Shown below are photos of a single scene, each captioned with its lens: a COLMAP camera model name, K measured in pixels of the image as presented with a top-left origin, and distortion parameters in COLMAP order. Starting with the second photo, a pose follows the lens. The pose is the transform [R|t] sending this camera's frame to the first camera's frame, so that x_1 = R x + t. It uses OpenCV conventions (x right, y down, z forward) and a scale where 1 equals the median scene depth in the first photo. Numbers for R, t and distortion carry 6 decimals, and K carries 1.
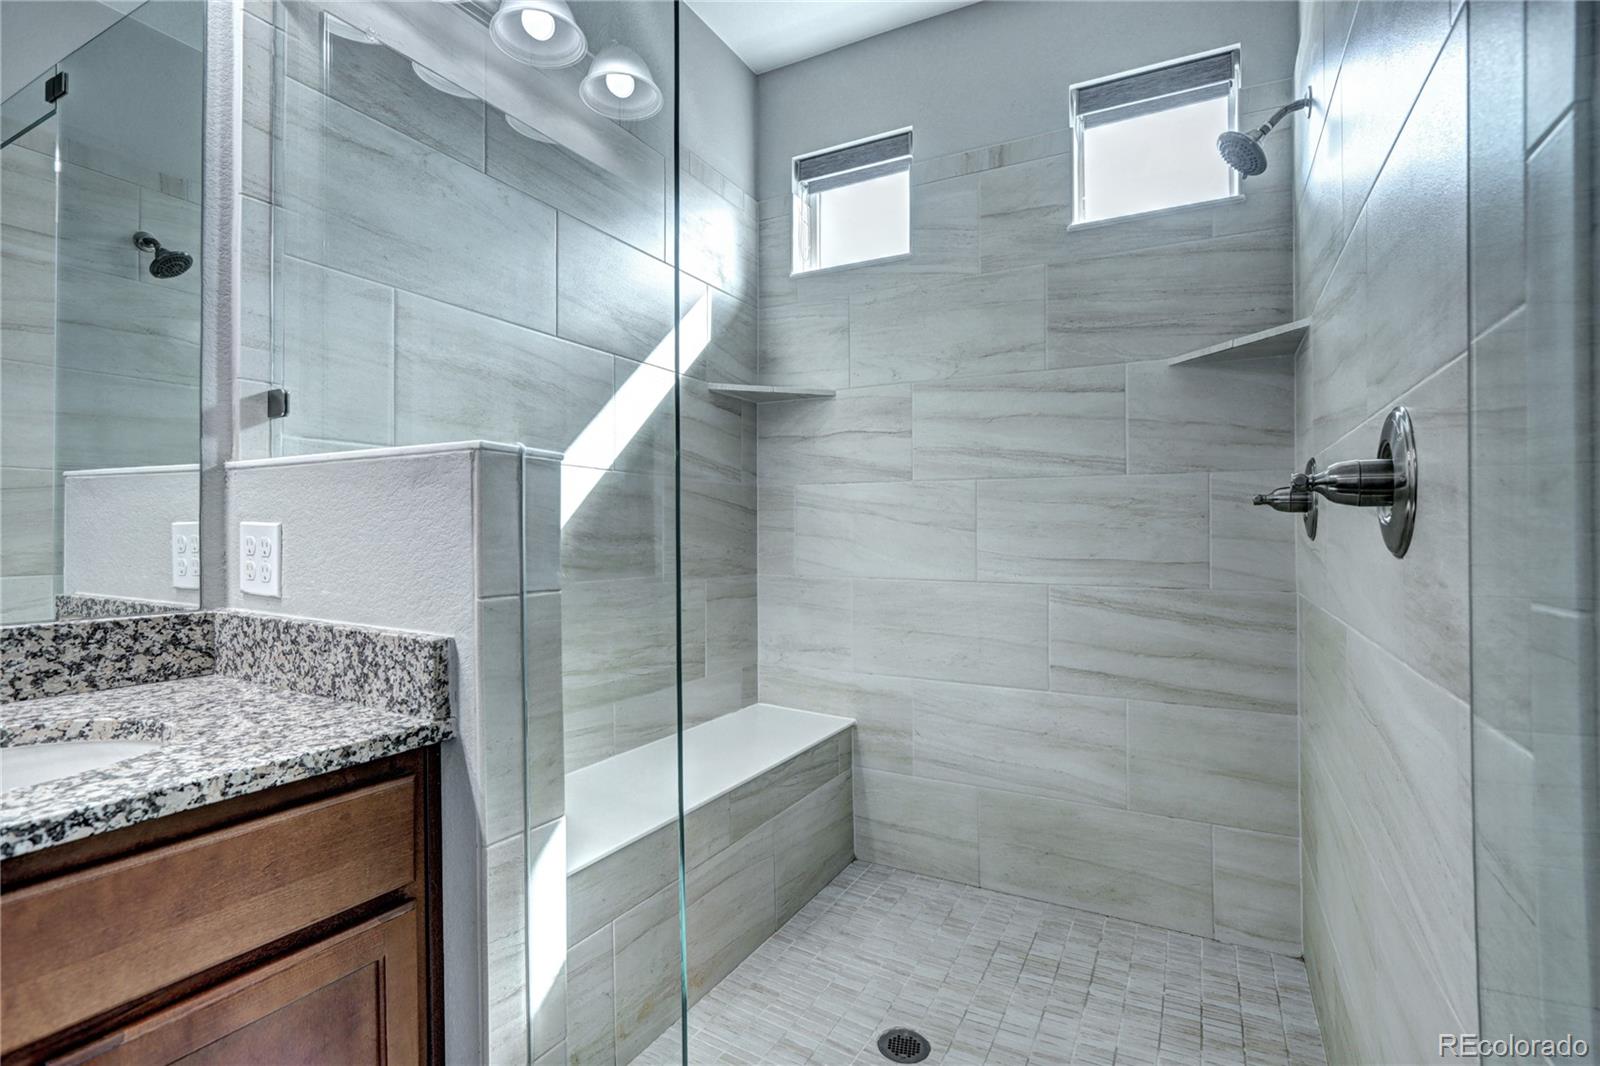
lens RADIAL K [[770.1, 0, 791.1], [0, 770.1, 554.9], [0, 0, 1]] dist [-0.018048, 0.001197]
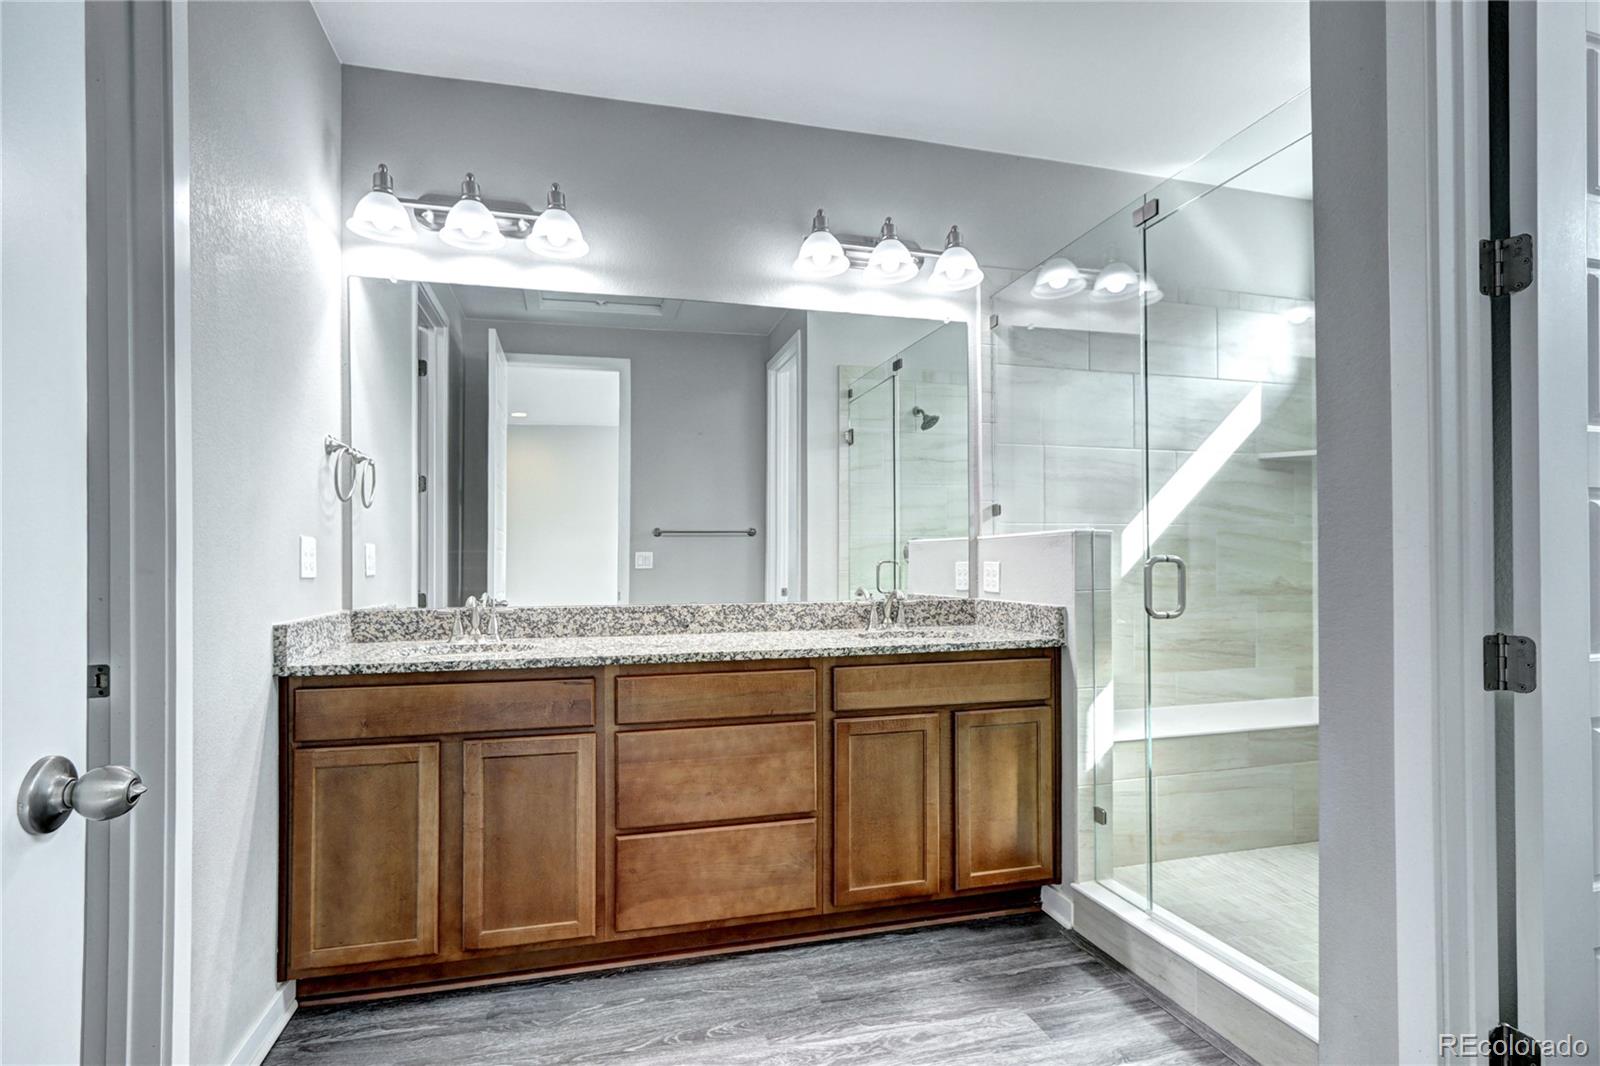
lens RADIAL K [[770.1, 0, 791.1], [0, 770.1, 554.9], [0, 0, 1]] dist [-0.018048, 0.001197]
pose [[0.698260, -0.021245, -0.715529, 0.704028], [-0.007951, 0.999268, -0.037428, 0.035845], [0.715800, 0.031824, 0.697579, -1.345252]]
